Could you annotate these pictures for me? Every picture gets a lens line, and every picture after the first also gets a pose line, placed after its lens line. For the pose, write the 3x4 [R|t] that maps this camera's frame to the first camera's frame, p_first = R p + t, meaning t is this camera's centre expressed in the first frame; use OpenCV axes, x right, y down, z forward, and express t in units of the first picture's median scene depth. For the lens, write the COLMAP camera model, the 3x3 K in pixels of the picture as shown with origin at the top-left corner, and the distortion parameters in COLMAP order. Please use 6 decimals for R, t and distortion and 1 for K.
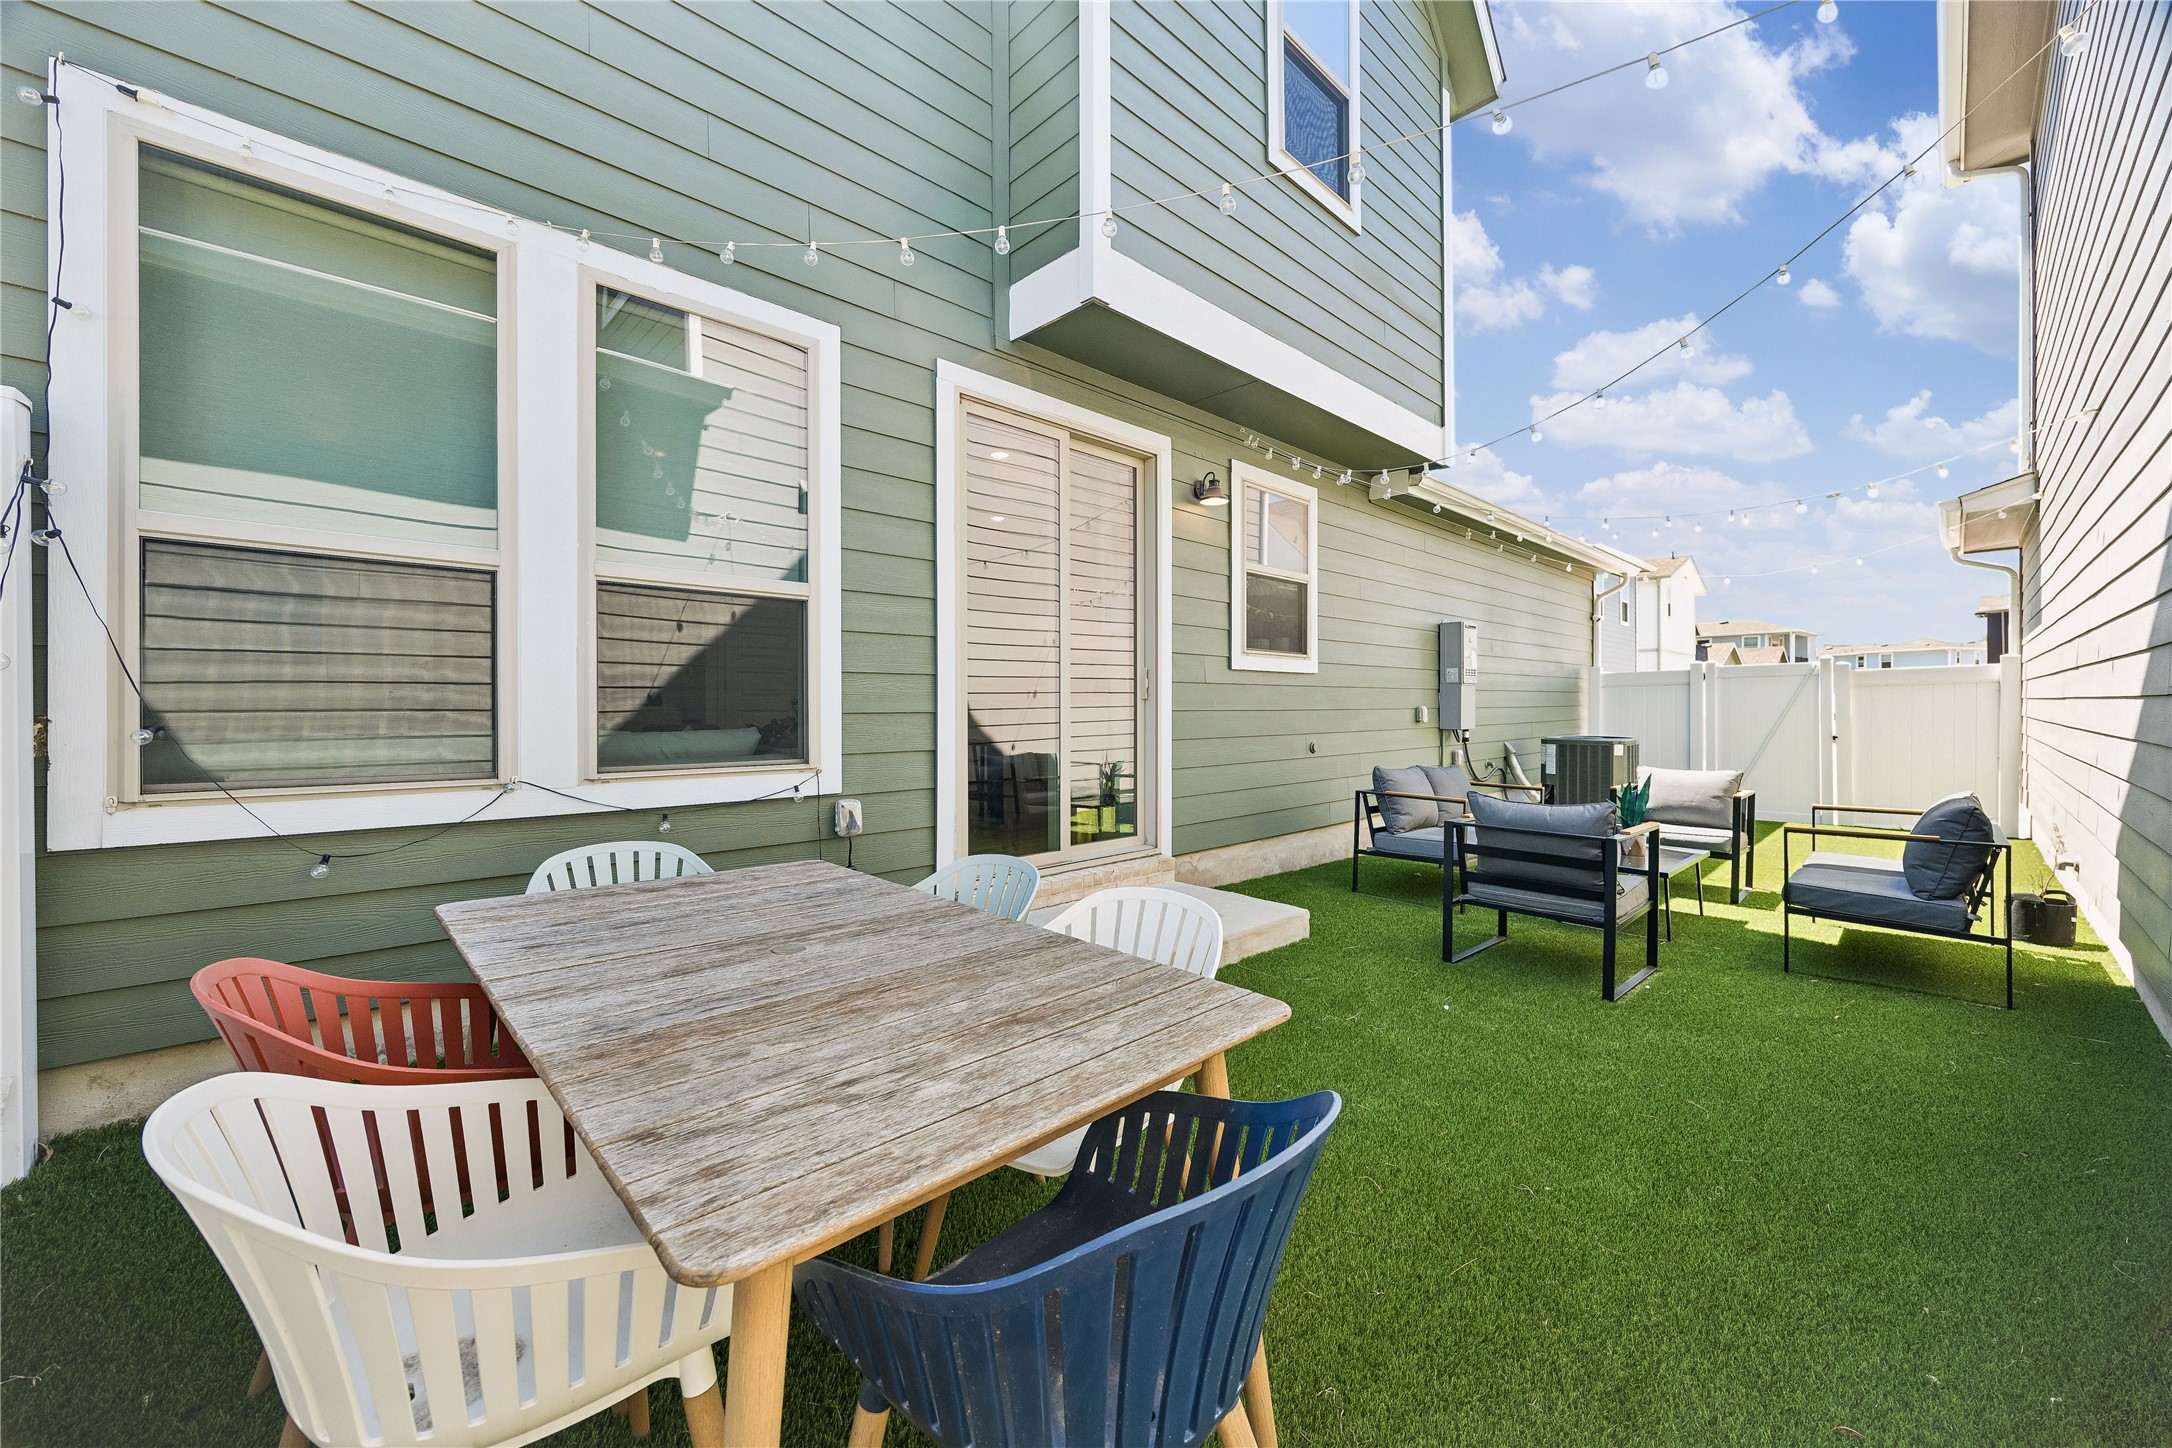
lens RADIAL K [[833.8, 0, 1082.4], [0, 833.8, 710.9], [0, 0, 1]] dist [-0.005687, 0.000296]
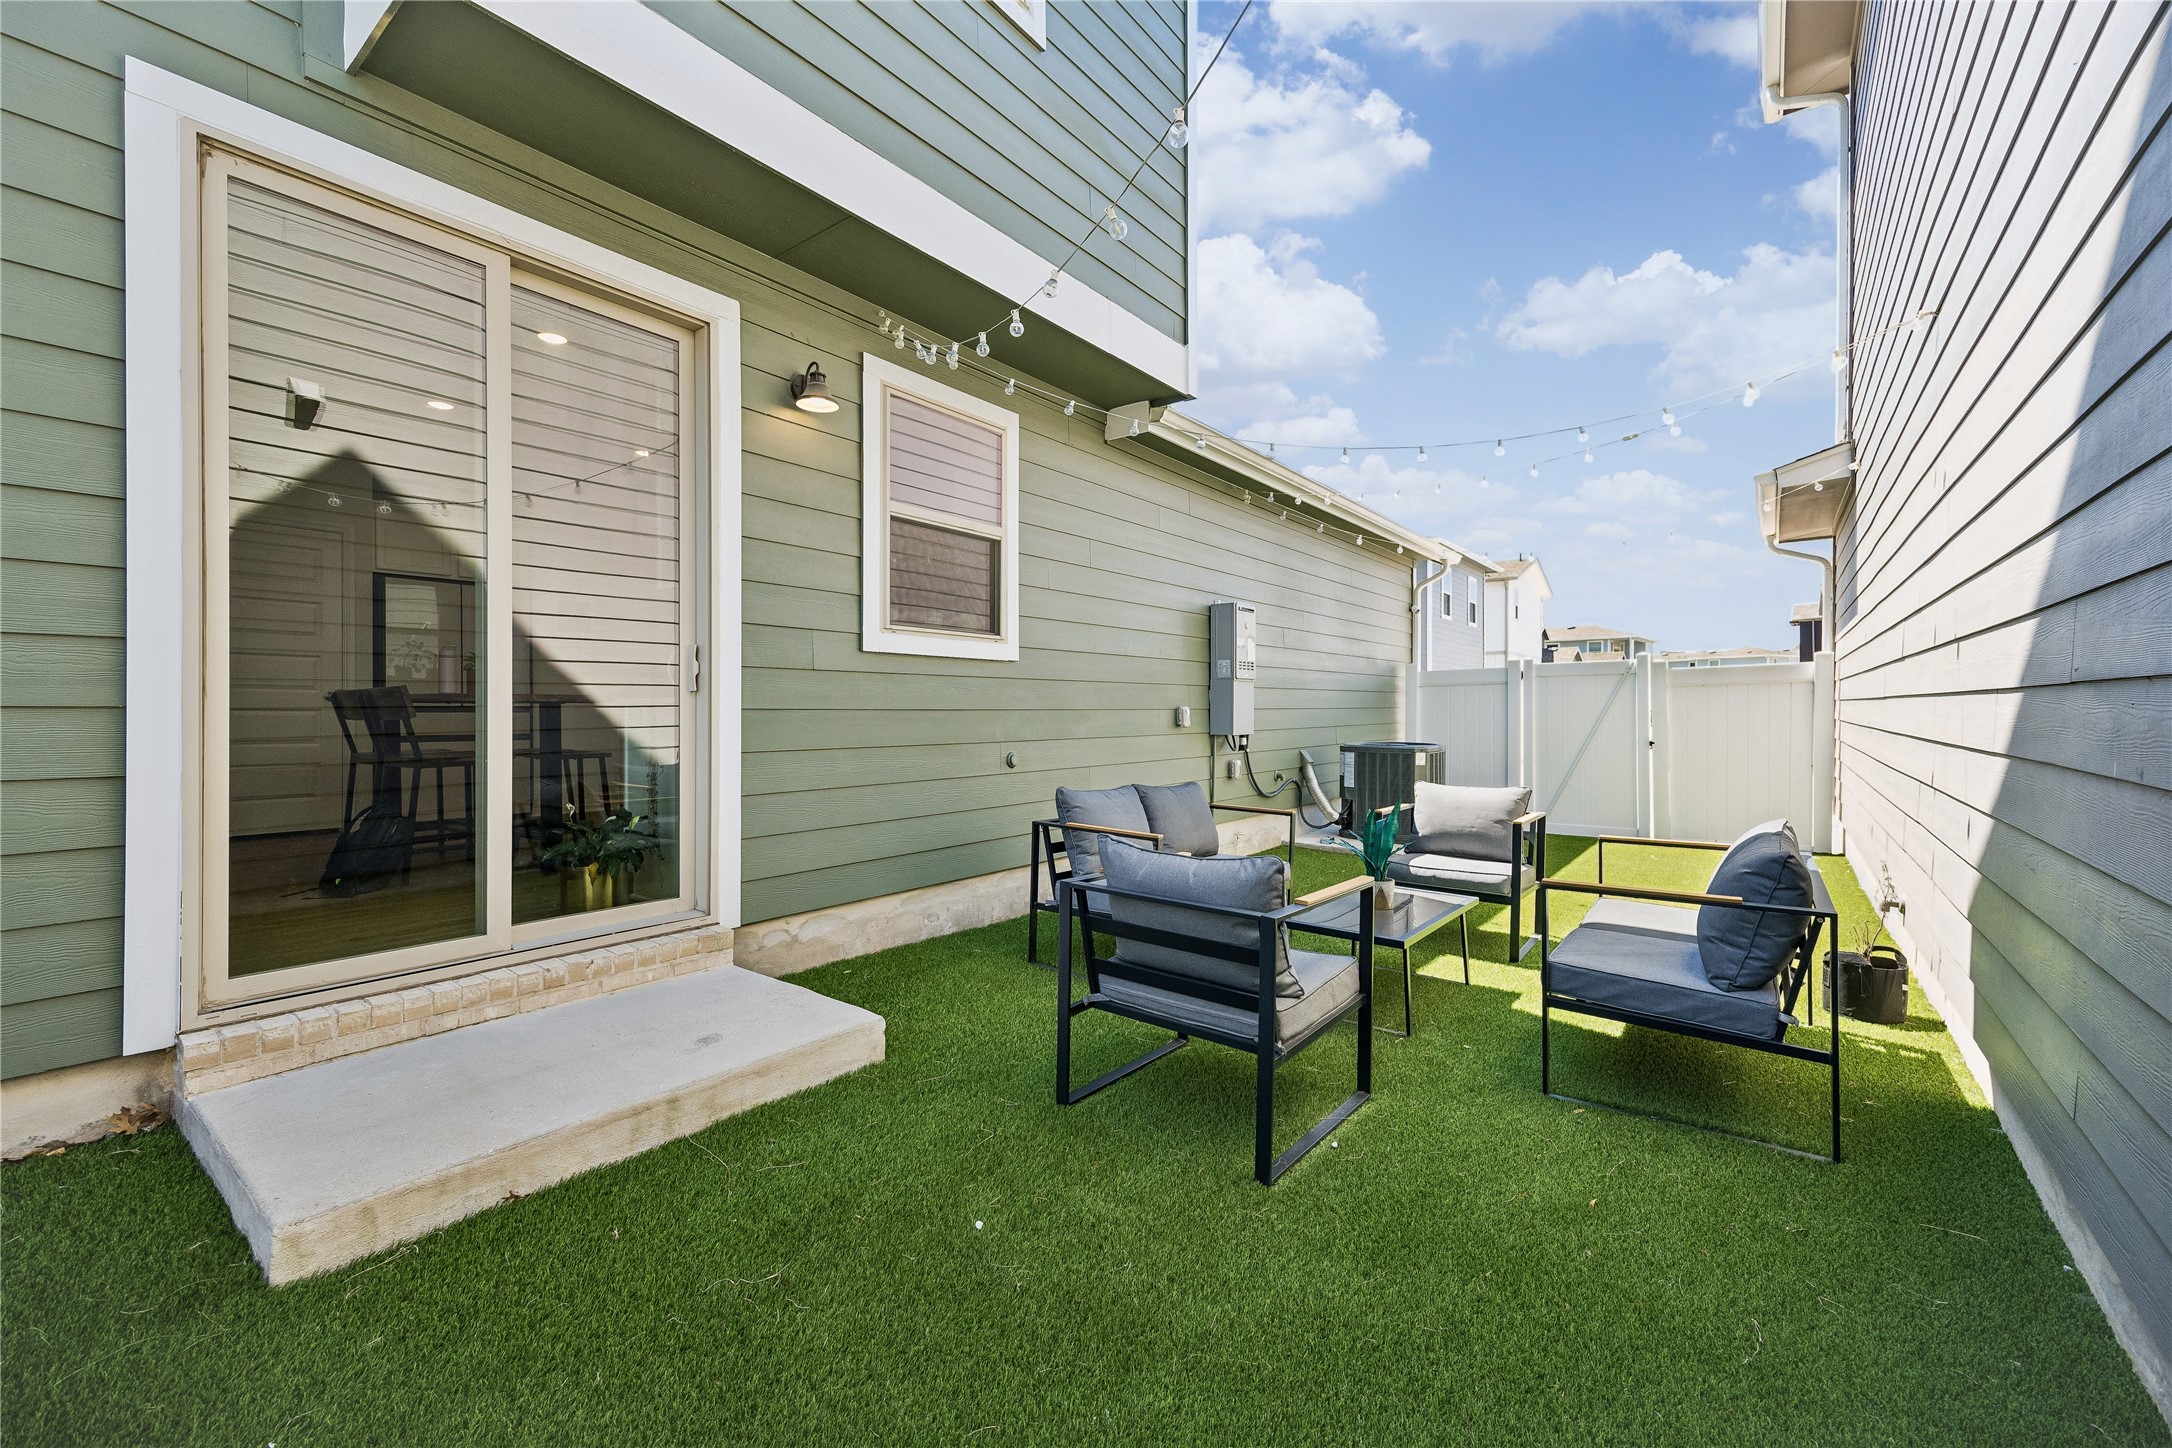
lens RADIAL K [[874.9, 0, 1090.7], [0, 874.9, 713.3], [0, 0, 1]] dist [0.006609, -0.000114]
pose [[0.988653, 0.002505, 0.150197, 0.258753], [-0.002468, 0.999997, -0.000434, 0.002334], [-0.150197, 0.000059, 0.988656, 0.240078]]
